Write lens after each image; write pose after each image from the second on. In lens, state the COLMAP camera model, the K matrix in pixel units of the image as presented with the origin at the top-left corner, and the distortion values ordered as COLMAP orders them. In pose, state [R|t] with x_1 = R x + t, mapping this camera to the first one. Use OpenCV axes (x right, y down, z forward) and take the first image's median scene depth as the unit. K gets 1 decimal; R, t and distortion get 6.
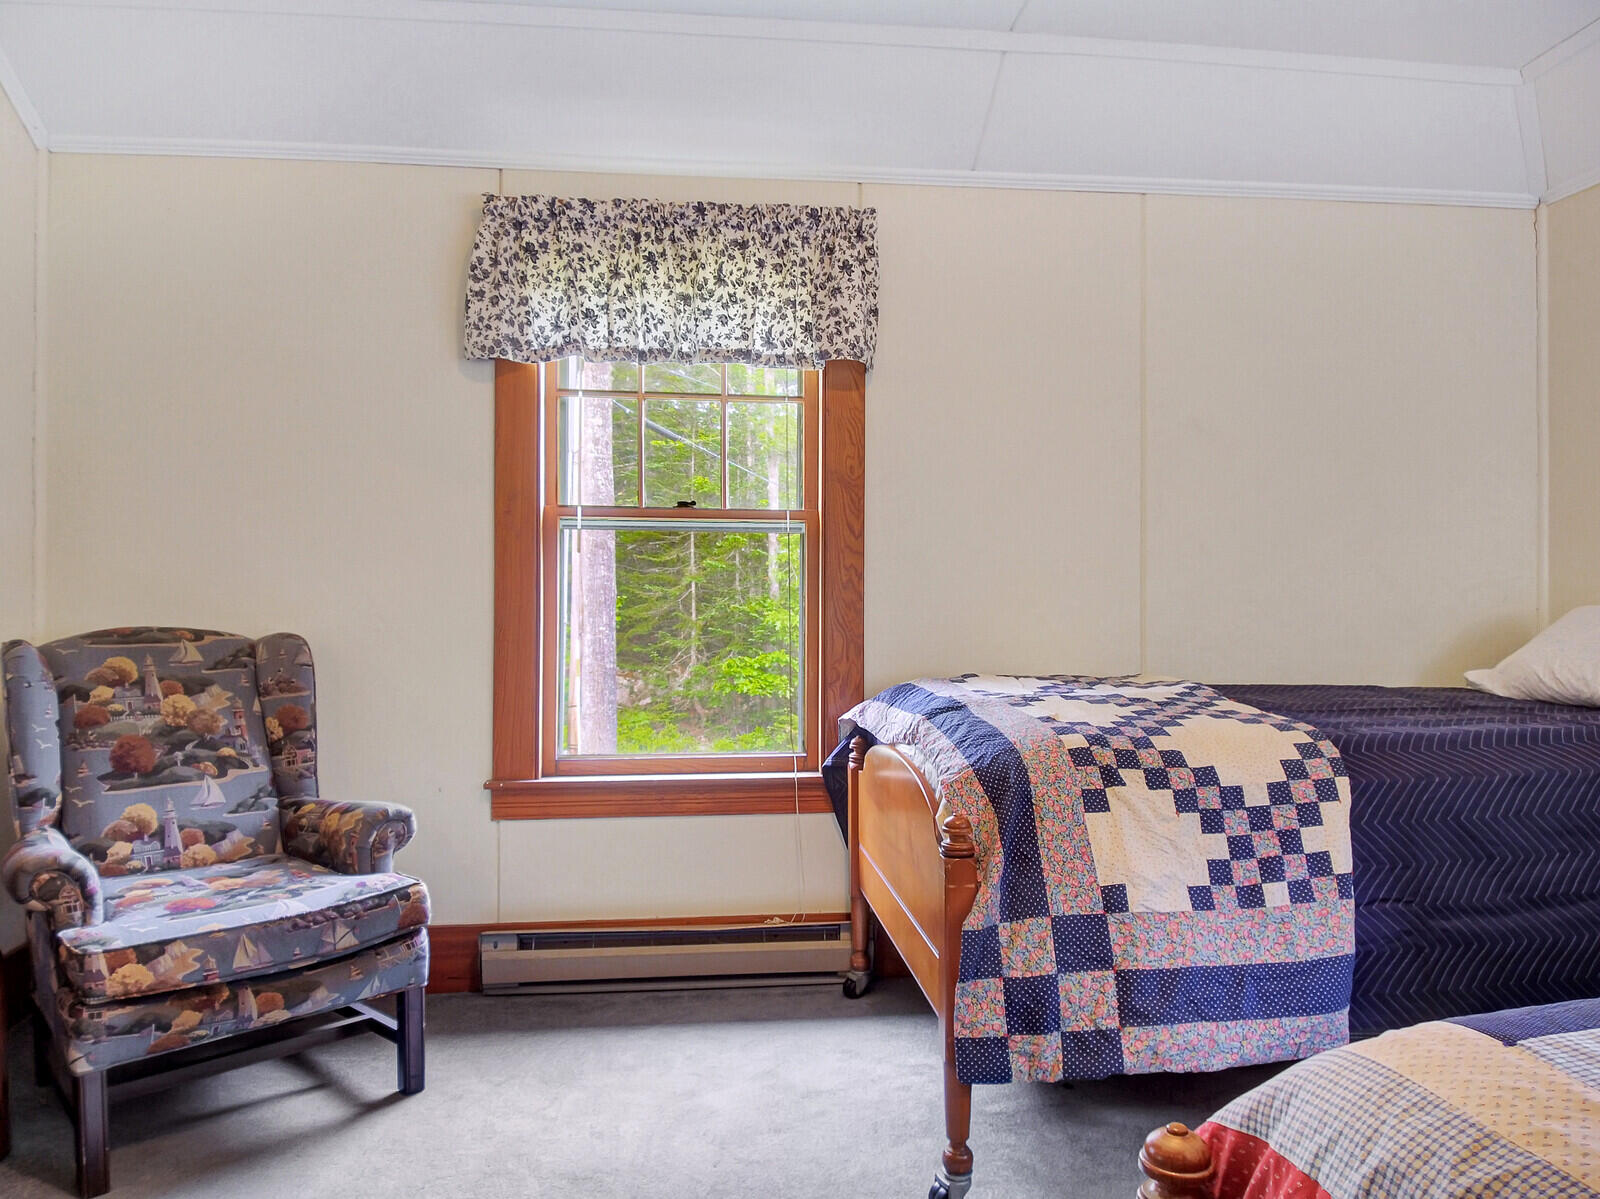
lens RADIAL K [[1148.1, 0, 801.9], [0, 1148.1, 609.8], [0, 0, 1]] dist [-0.007344, -0.006525]
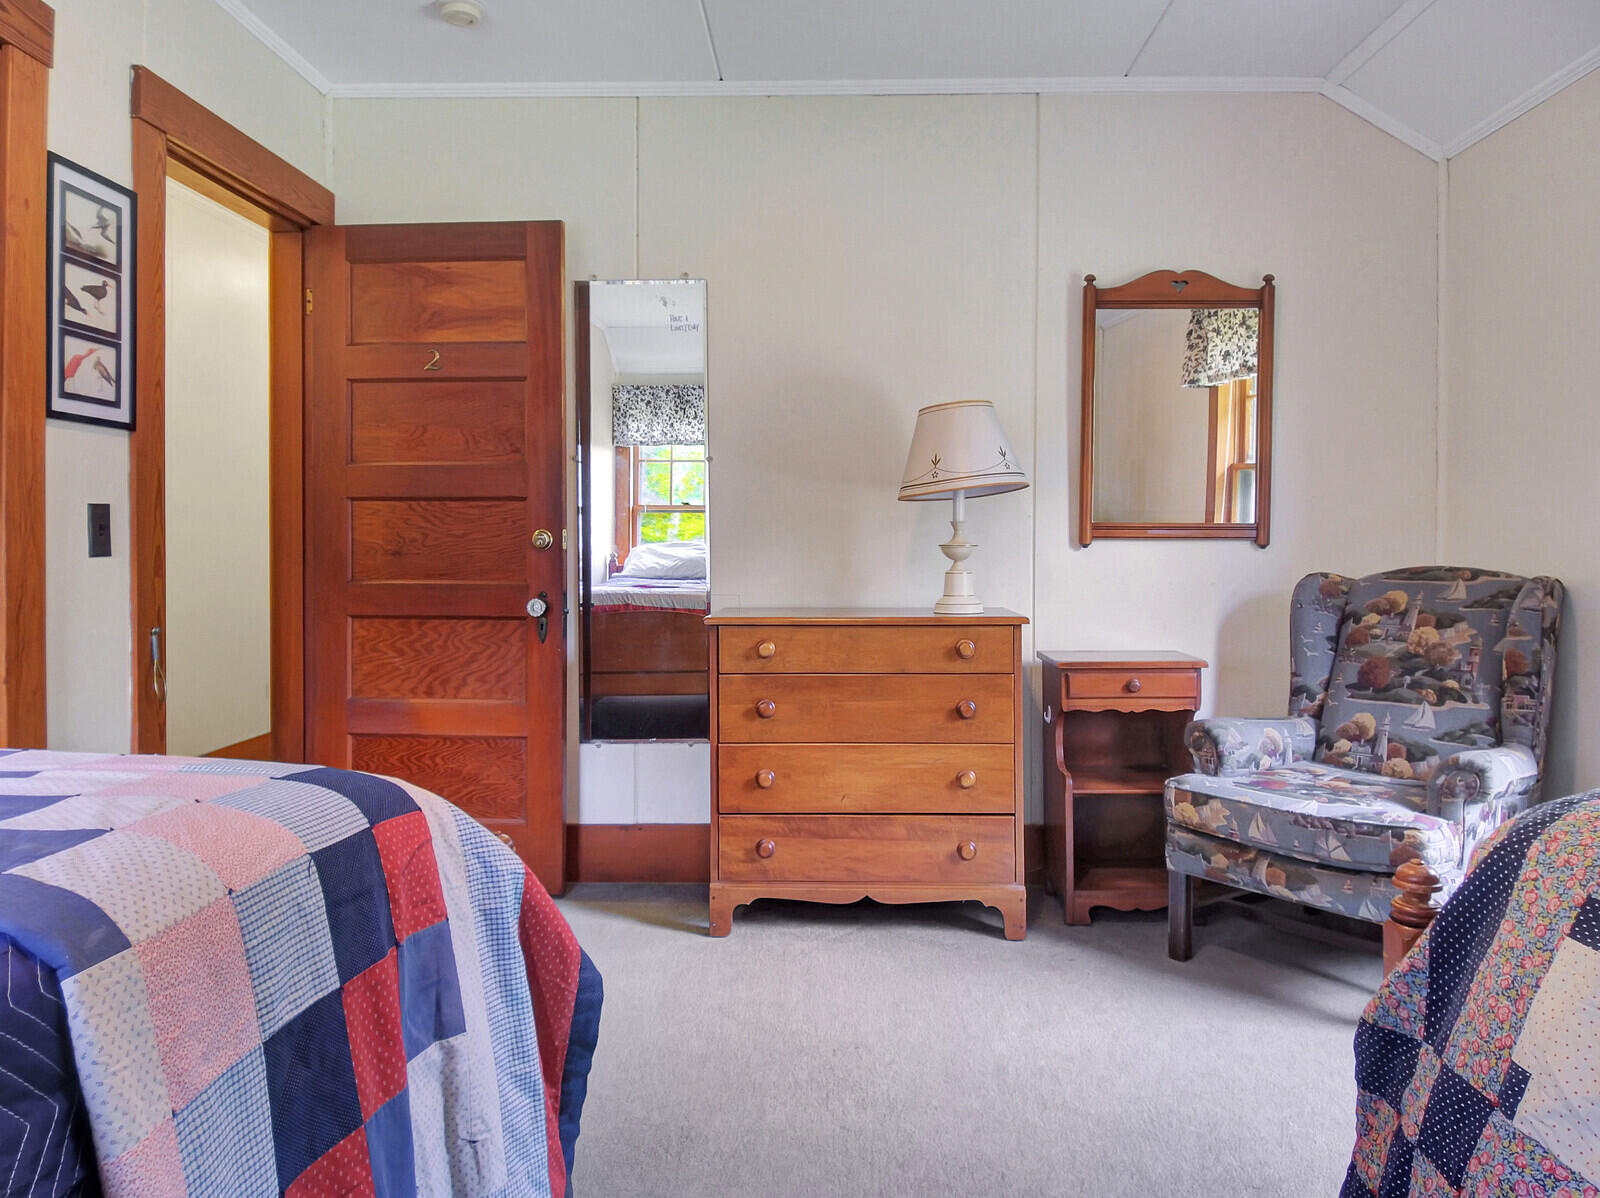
lens RADIAL K [[1148.1, 0, 803.0], [0, 1148.1, 582.1], [0, 0, 1]] dist [-0.007344, -0.006525]
pose [[-0.160353, 0.033315, -0.986497, 0.676755], [-0.010391, 0.999318, 0.035437, -0.003037], [0.987005, 0.015933, -0.159898, 0.597027]]
